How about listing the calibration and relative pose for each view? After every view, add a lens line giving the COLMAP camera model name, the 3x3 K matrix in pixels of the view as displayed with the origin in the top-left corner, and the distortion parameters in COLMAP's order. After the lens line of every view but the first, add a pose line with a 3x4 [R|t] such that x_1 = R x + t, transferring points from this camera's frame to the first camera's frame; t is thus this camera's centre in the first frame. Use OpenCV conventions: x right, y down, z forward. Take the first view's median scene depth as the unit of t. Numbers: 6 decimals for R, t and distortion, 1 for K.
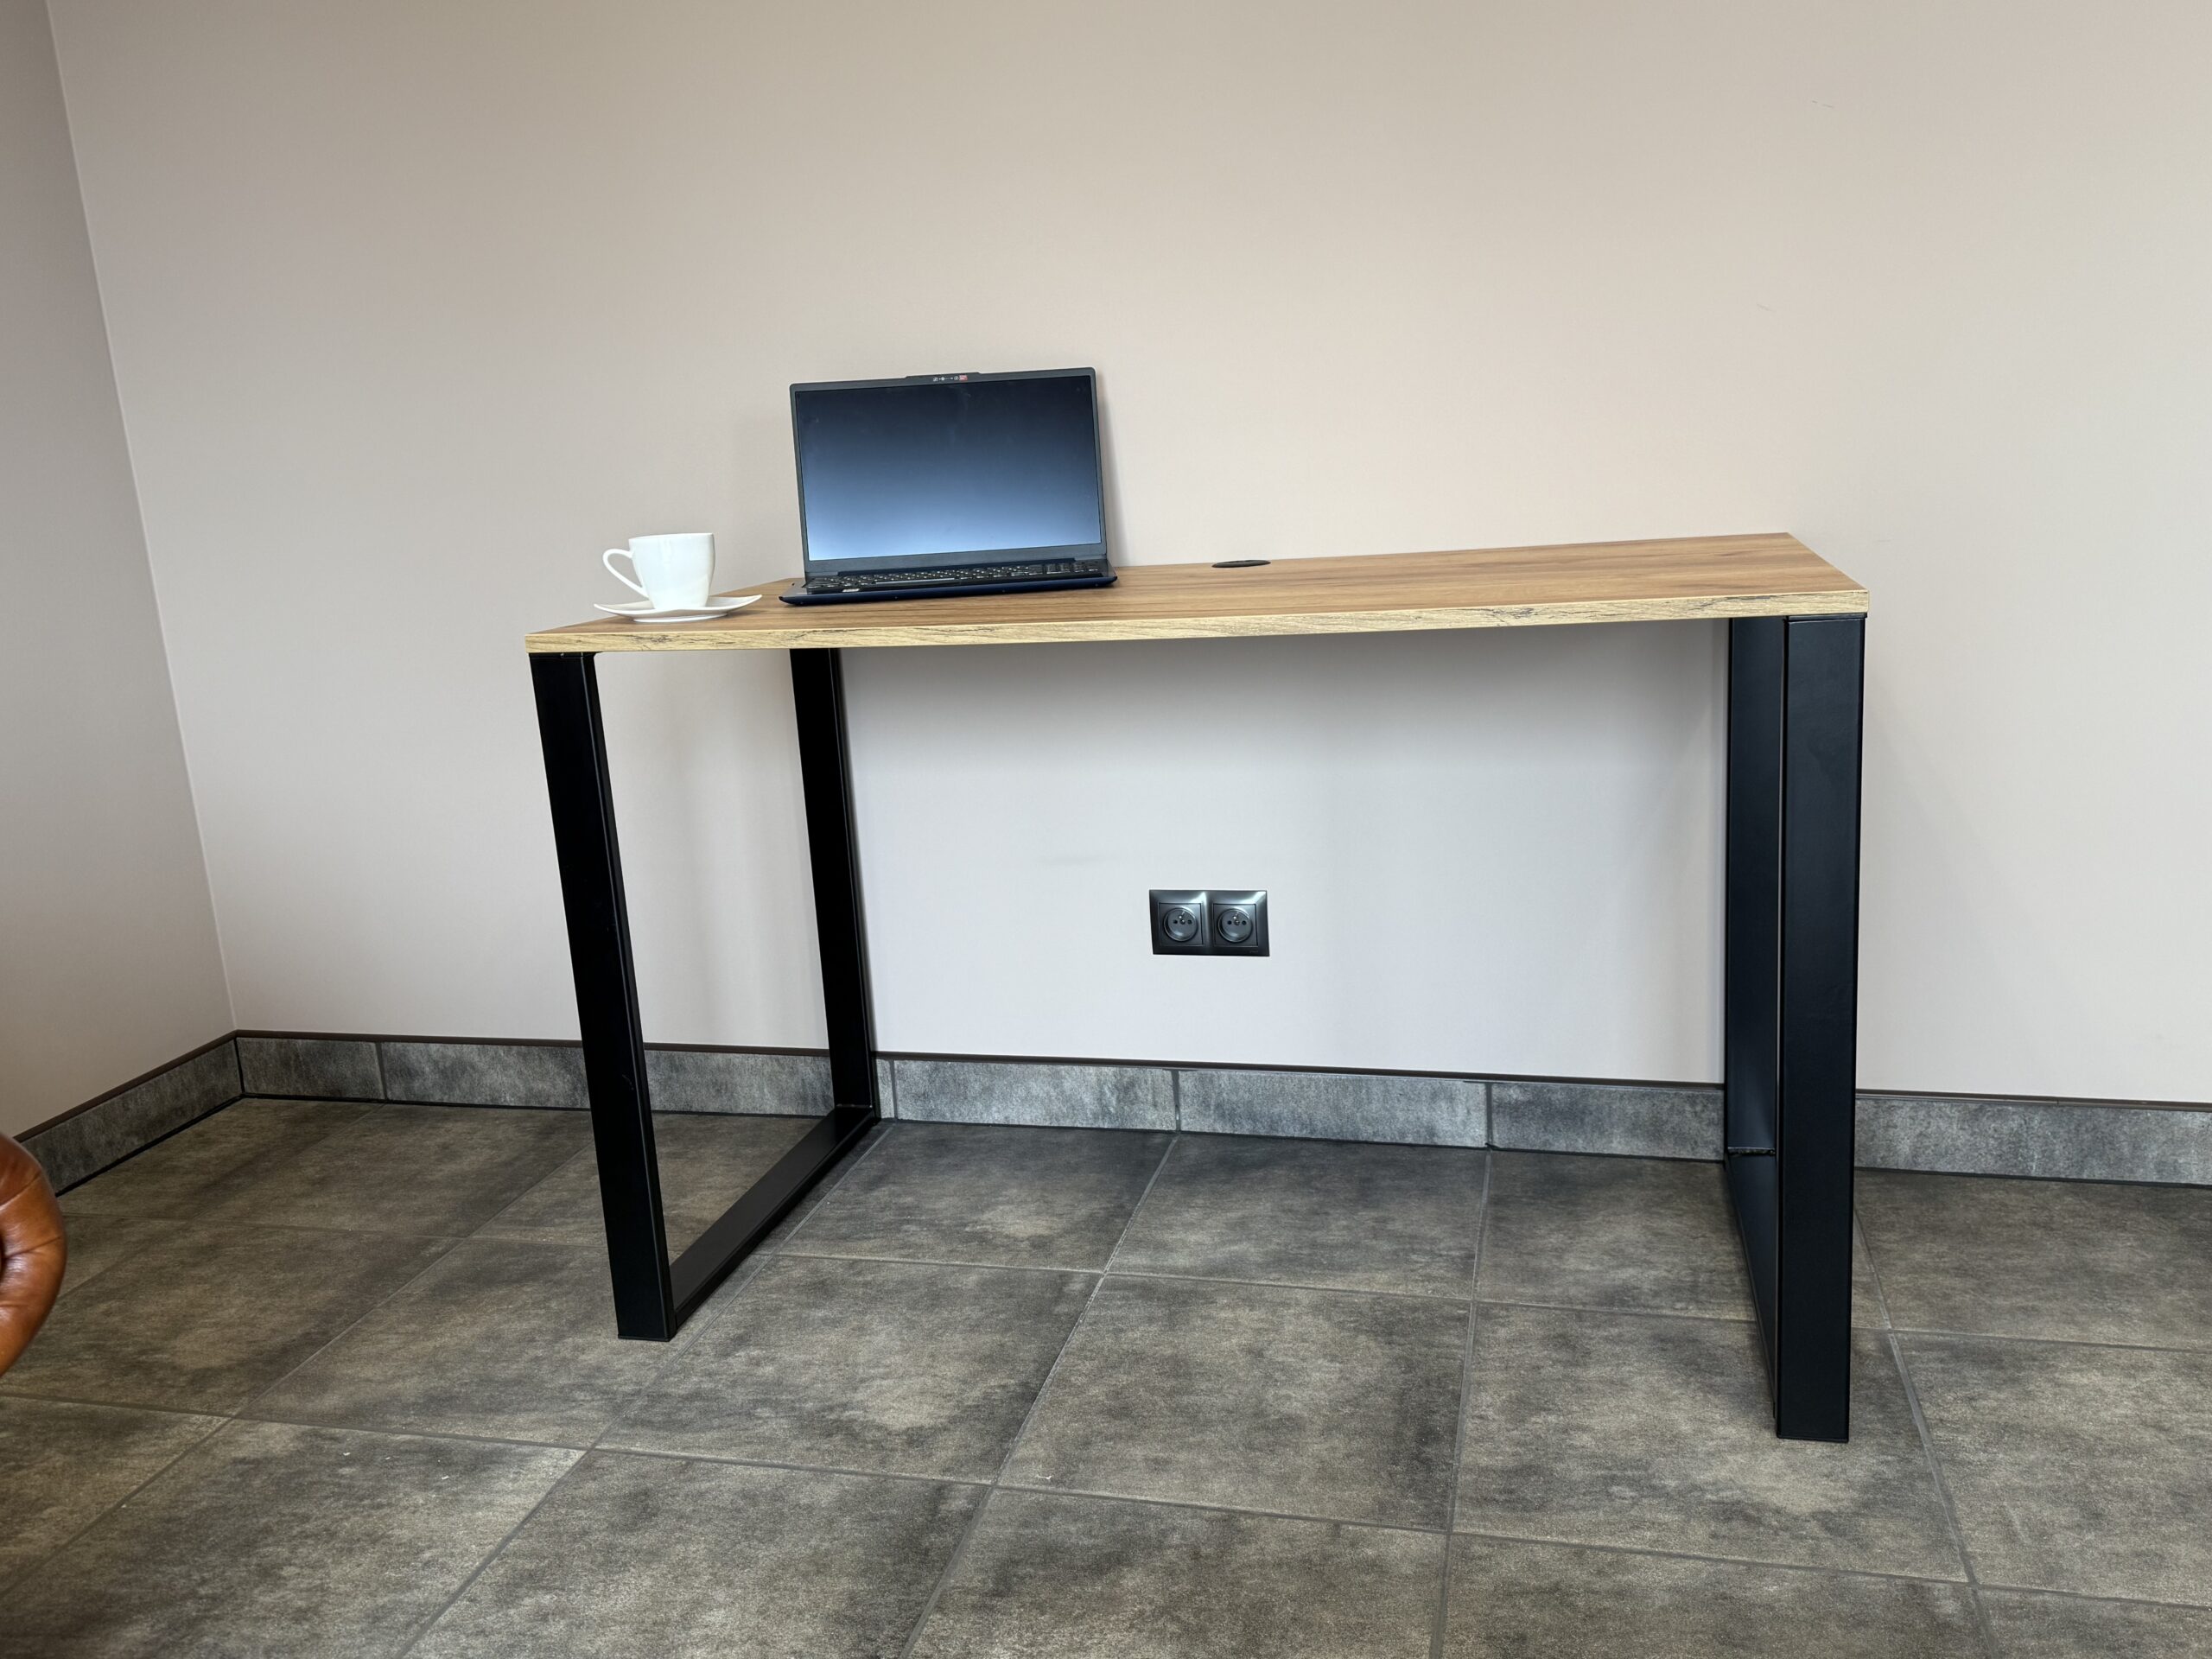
lens RADIAL K [[1801.4, 0, 1106.0], [0, 1801.4, 829.5], [0, 0, 1]] dist [0.205862, -0.525911]
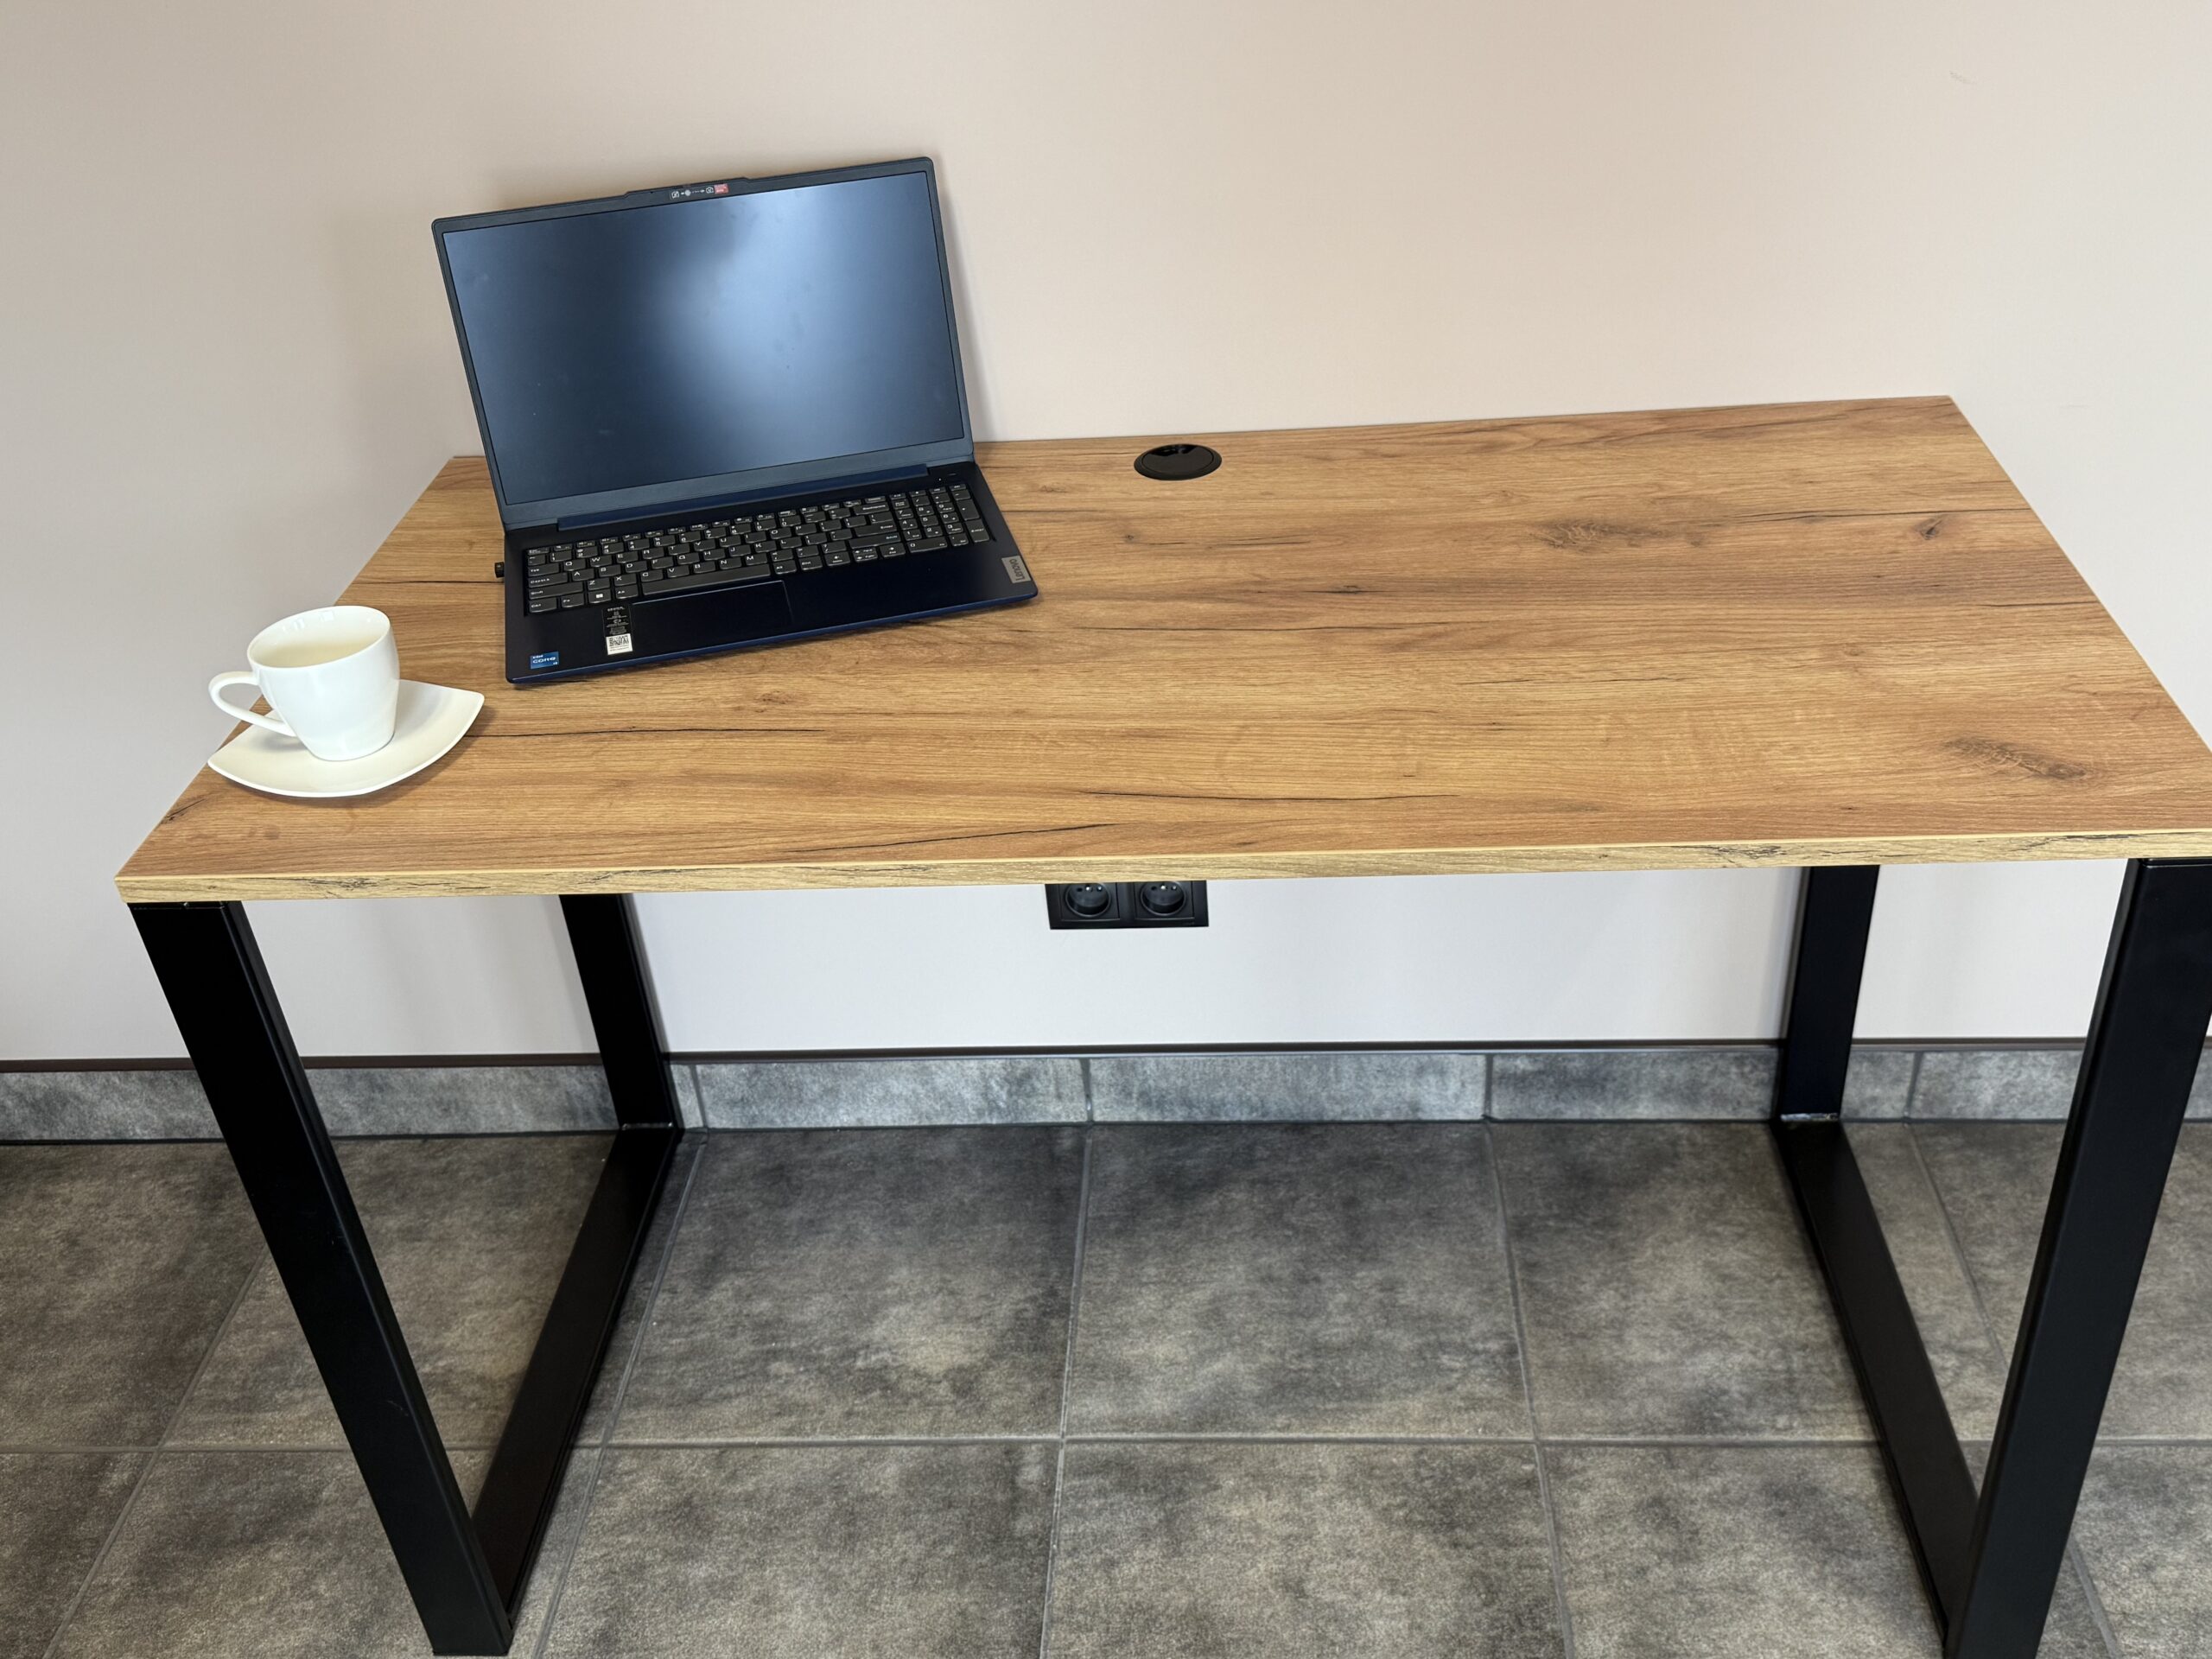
lens RADIAL K [[2041.6, 0, 1131.3], [0, 2041.6, 831.0], [0, 0, 1]] dist [0.174692, -0.403631]
pose [[0.978802, -0.111219, 0.171980, -0.087212], [0.044413, 0.934990, 0.351883, -0.281183], [-0.199936, -0.336785, 0.920109, 0.255776]]
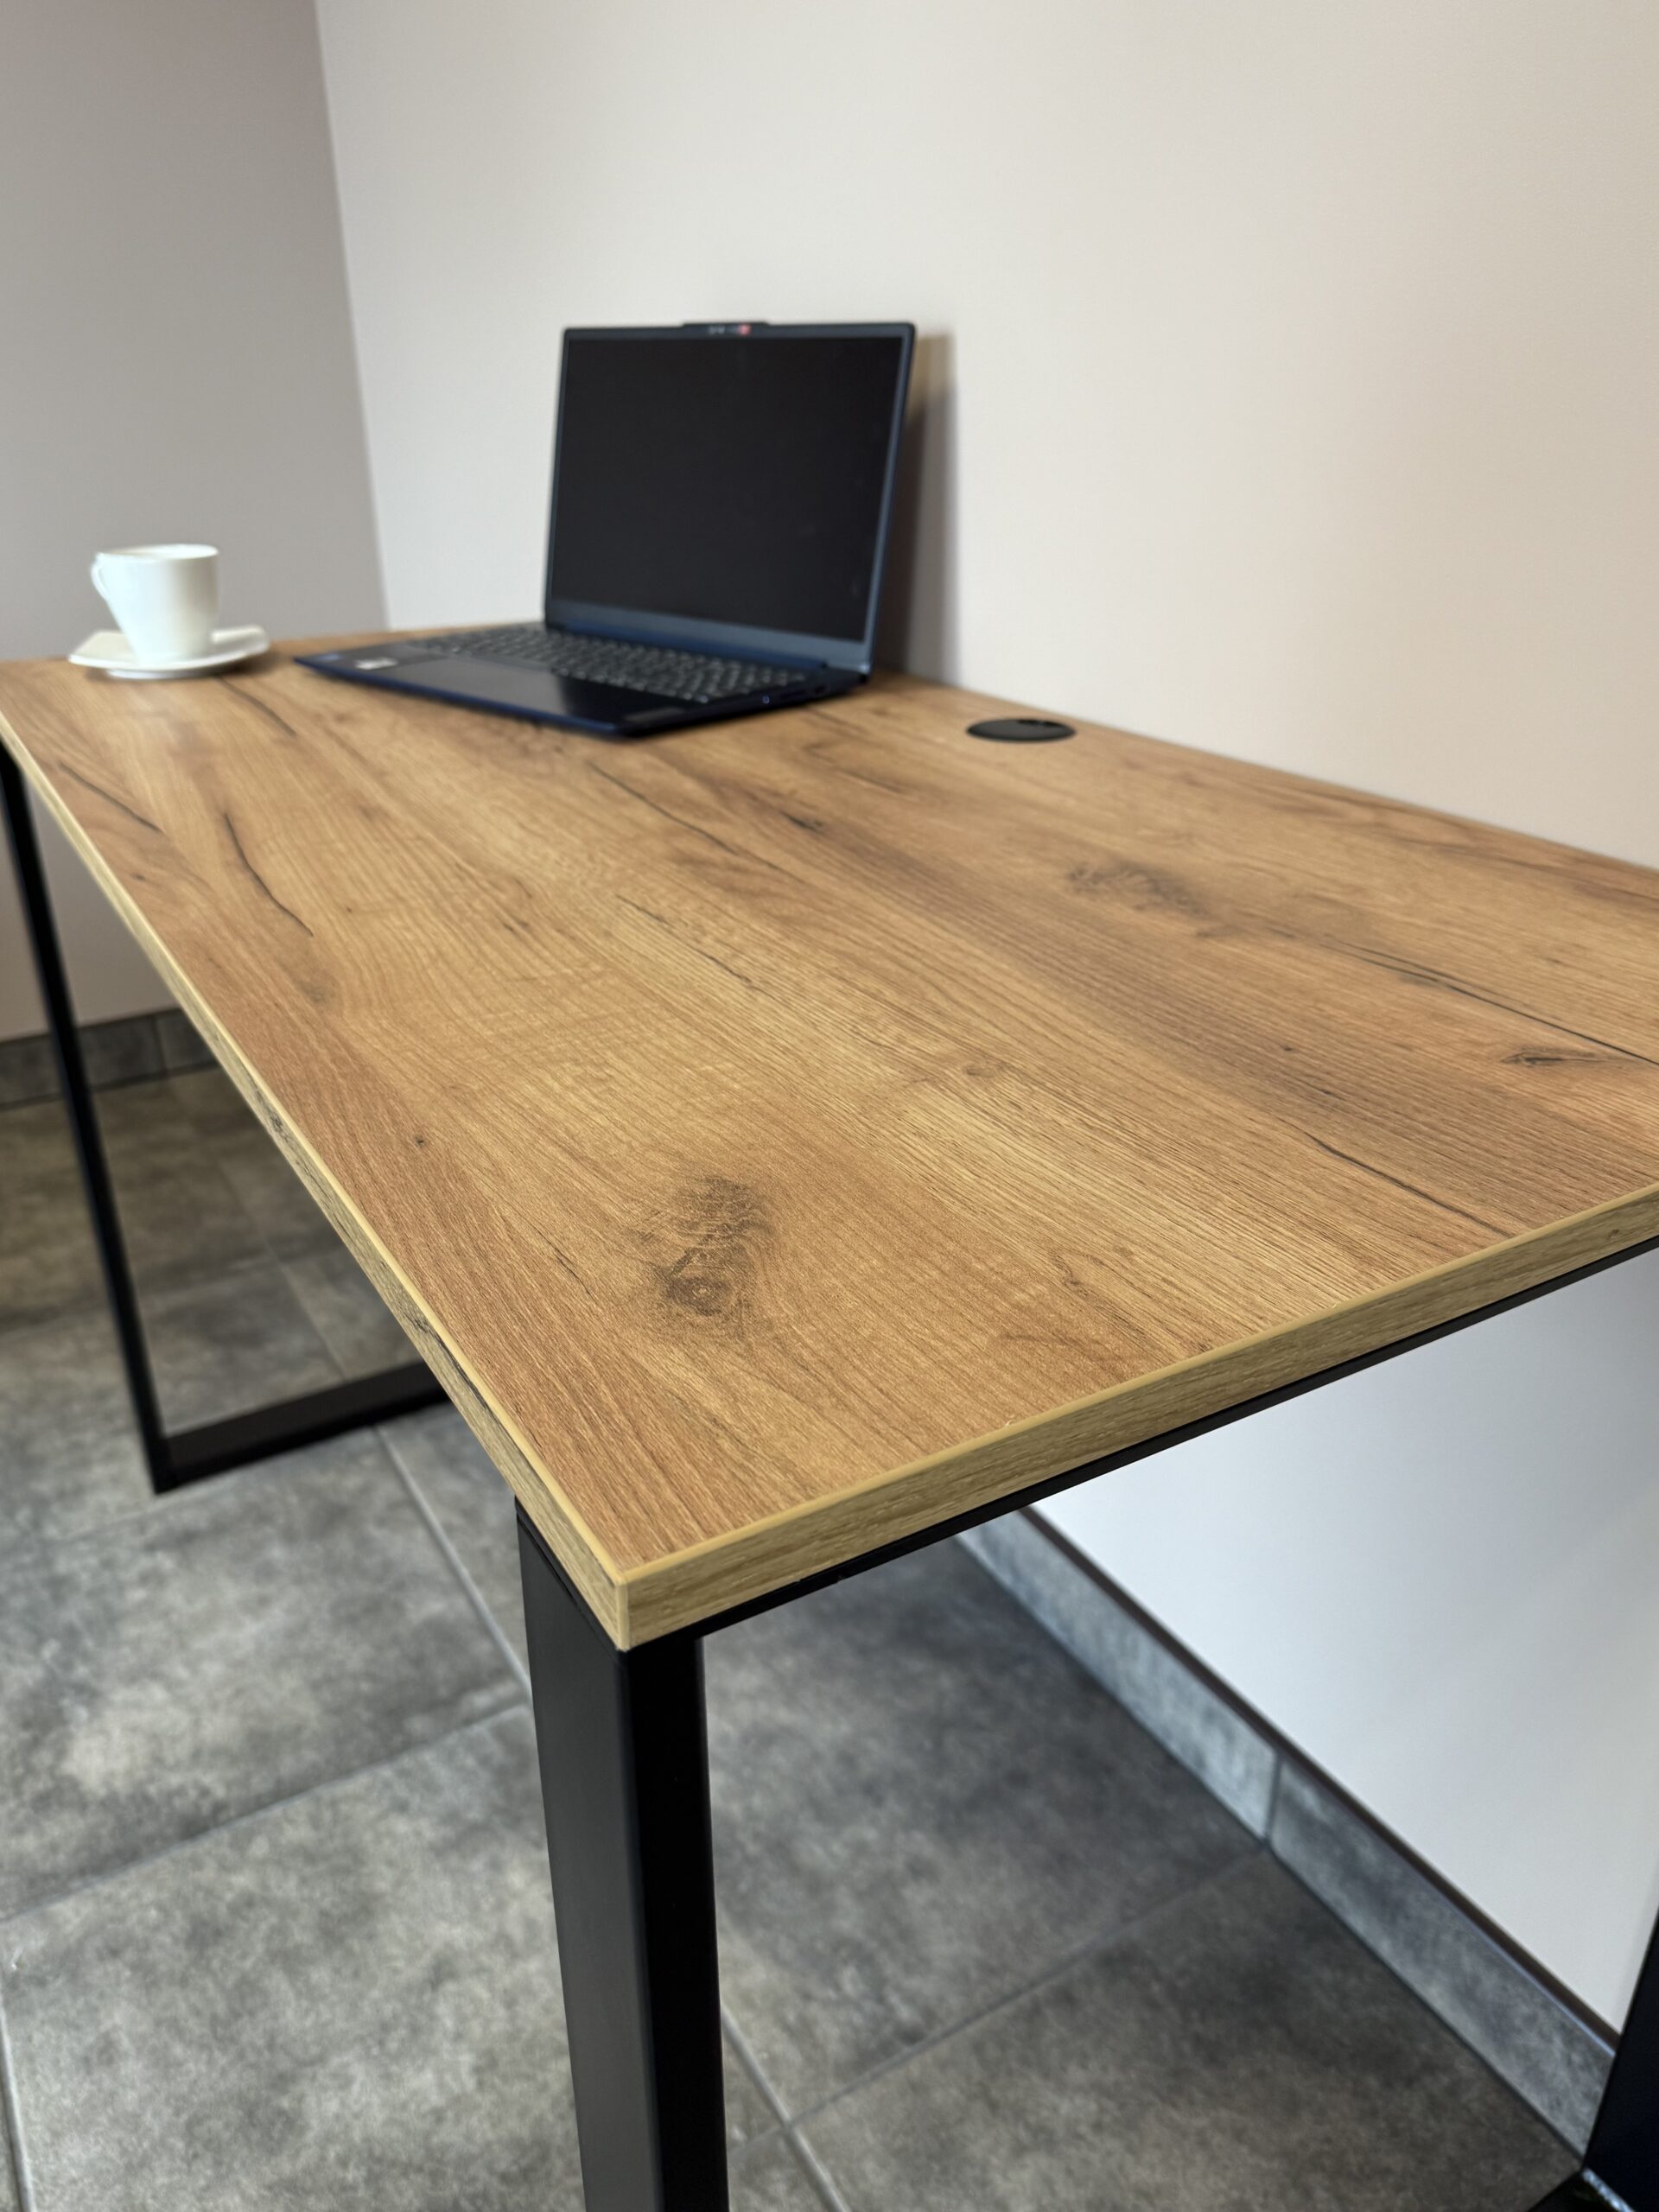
lens RADIAL K [[1665.7, 0, 821.4], [0, 1665.7, 1102.0], [0, 0, 1]] dist [0.008187, -0.040334]
pose [[0.707288, 0.343266, -0.617990, 0.369570], [-0.190758, 0.934441, 0.300718, -0.176771], [0.680702, -0.094807, 0.726400, 0.581037]]
